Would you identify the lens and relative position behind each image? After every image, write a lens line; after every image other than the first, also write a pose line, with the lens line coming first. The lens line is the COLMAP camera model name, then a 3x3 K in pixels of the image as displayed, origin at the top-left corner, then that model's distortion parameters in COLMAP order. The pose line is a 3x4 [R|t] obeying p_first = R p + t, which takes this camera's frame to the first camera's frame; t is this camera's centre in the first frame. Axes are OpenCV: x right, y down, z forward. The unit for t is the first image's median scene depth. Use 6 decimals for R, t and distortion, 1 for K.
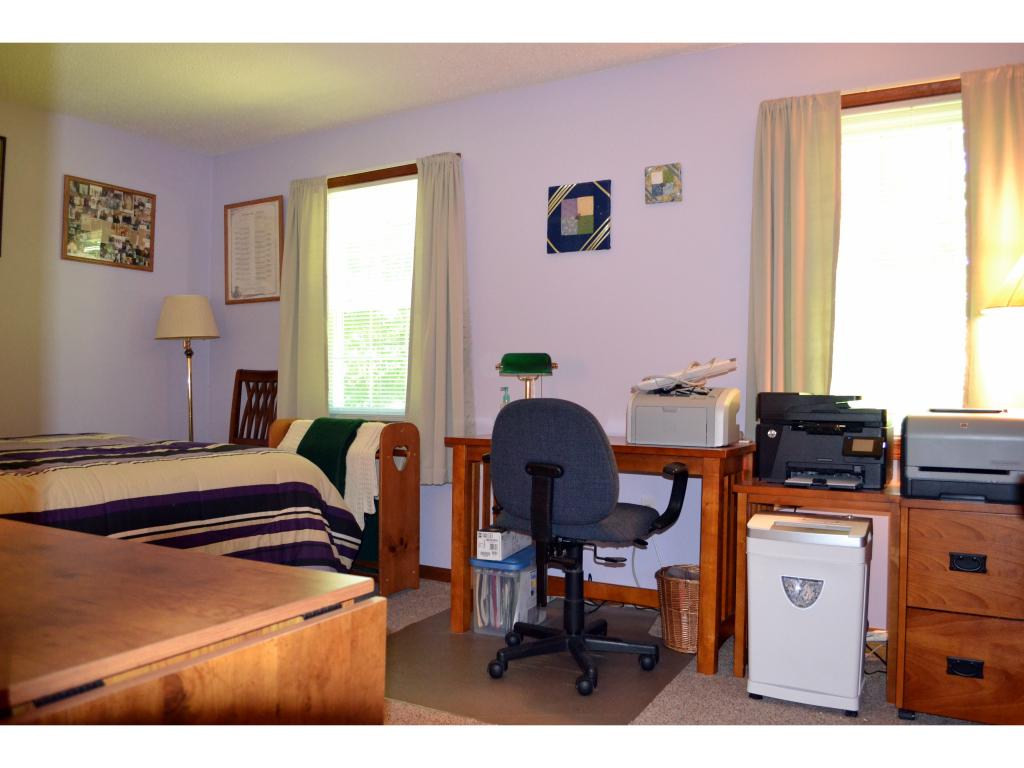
lens RADIAL K [[816.4, 0, 507.4], [0, 816.4, 383.6], [0, 0, 1]] dist [-0.083725, 0.011030]
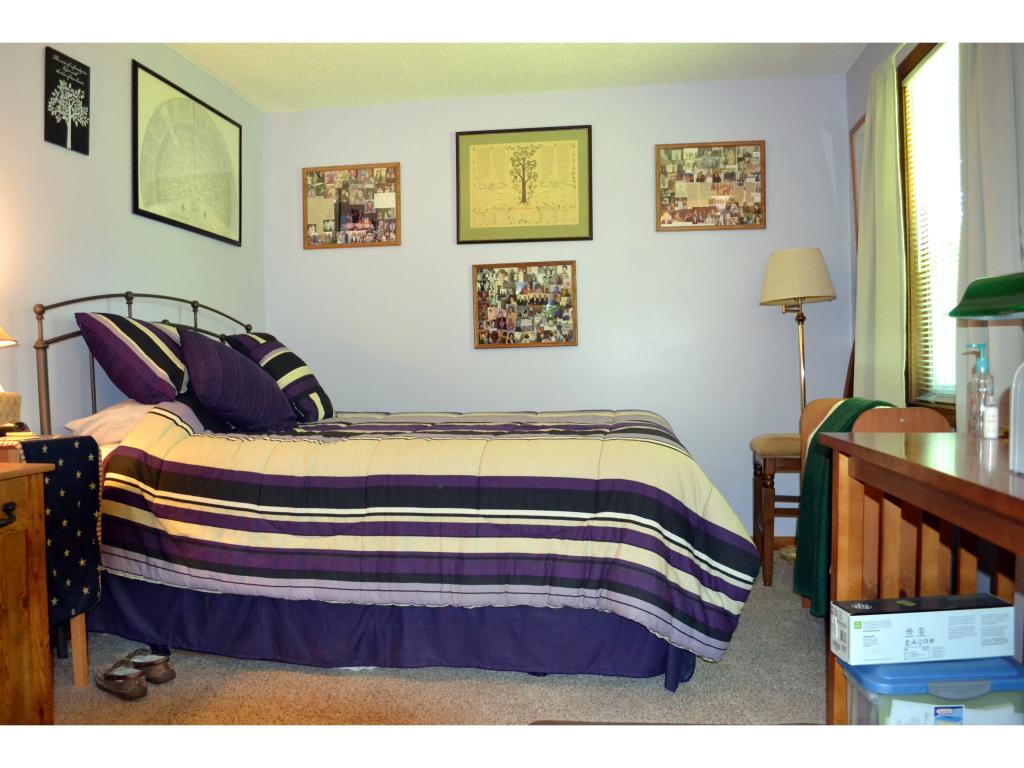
lens RADIAL K [[816.4, 0, 510.8], [0, 816.4, 390.3], [0, 0, 1]] dist [-0.083725, 0.011030]
pose [[0.368612, 0.012539, -0.929499, 0.288501], [0.020538, 0.999555, 0.021629, 0.012343], [0.929356, -0.027063, 0.368190, 0.433477]]
